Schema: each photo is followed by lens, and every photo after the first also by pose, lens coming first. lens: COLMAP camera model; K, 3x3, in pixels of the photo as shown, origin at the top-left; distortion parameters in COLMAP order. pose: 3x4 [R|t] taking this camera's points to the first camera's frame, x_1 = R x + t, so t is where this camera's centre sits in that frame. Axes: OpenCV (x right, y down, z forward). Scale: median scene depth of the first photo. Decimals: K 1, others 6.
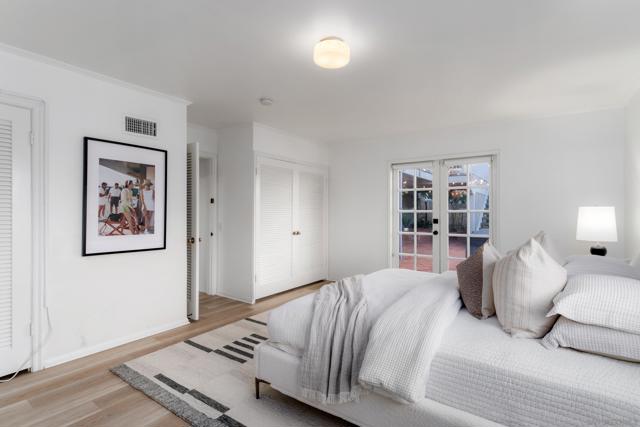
lens RADIAL K [[314.1, 0, 320.0], [0, 314.1, 213.5], [0, 0, 1]] dist [-0.000227, 0.000006]
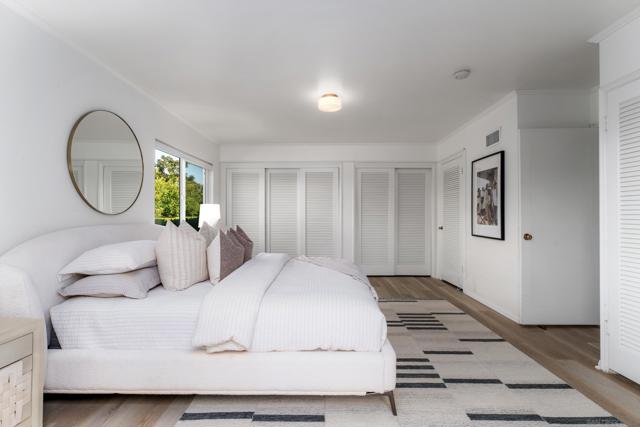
lens RADIAL K [[286.9, 0, 320.0], [0, 286.9, 213.5], [0, 0, 1]] dist [0.000269, 0.000017]
pose [[-0.814213, -0.006461, -0.580530, 0.658747], [-0.004230, 0.999978, -0.005197, 0.029293], [0.580551, -0.001776, -0.814222, 1.554986]]
